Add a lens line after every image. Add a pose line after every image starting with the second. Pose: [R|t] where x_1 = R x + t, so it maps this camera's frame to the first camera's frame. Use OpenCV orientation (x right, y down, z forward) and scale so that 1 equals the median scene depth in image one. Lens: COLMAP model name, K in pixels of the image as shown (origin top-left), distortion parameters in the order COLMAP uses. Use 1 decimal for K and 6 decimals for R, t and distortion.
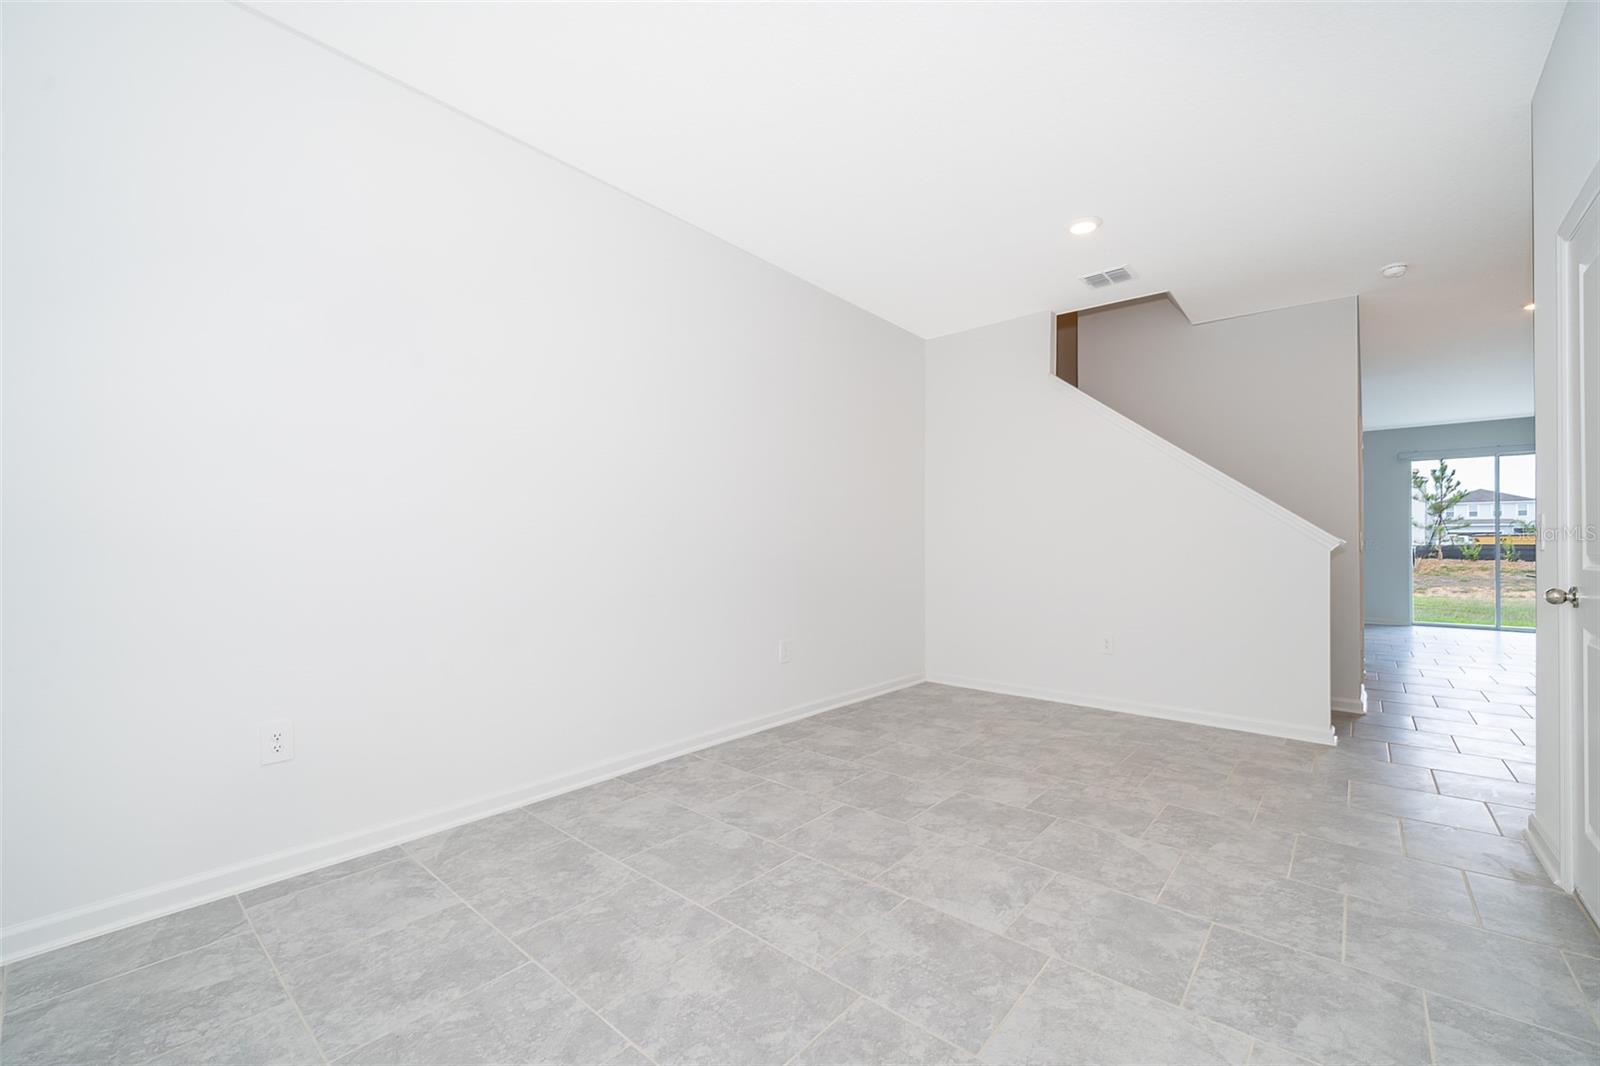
lens RADIAL K [[644.9, 0, 805.2], [0, 644.9, 535.2], [0, 0, 1]] dist [0.000474, -0.000135]
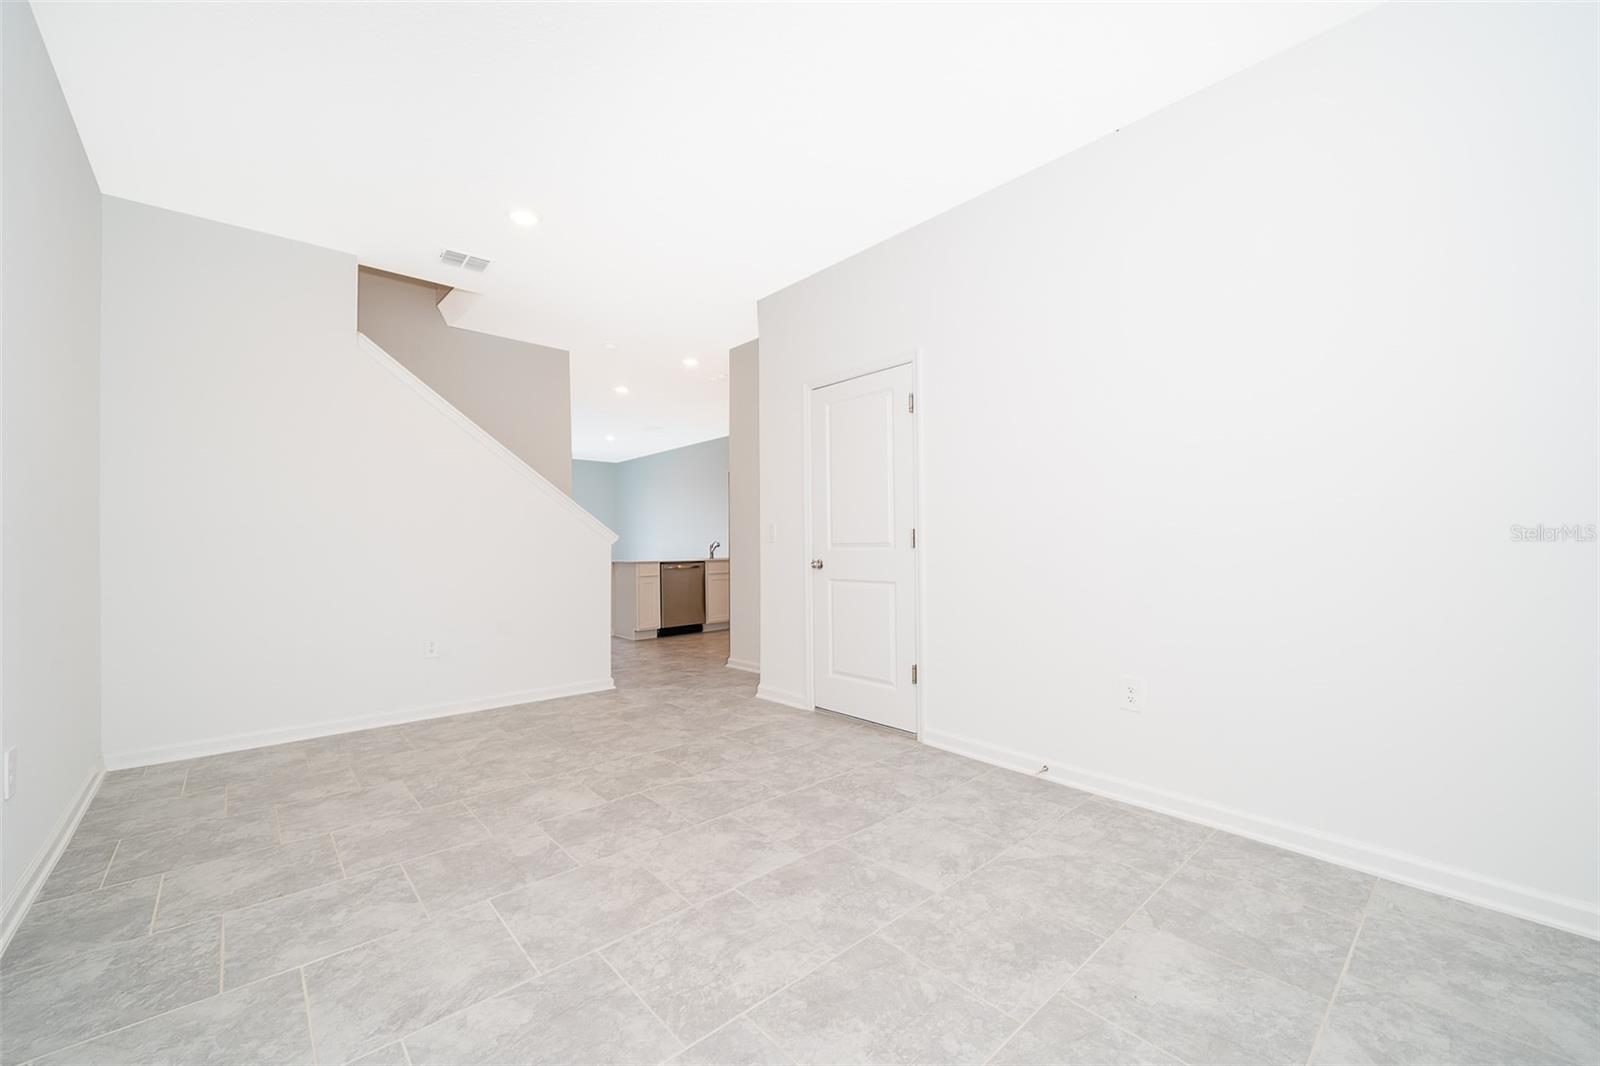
lens RADIAL K [[644.9, 0, 796.6], [0, 644.9, 539.8], [0, 0, 1]] dist [0.000474, -0.000135]
pose [[0.133749, 0.001531, 0.991014, -0.613147], [-0.011395, 0.999935, -0.000007, 0.011715], [-0.990950, -0.011291, 0.133757, 0.573055]]
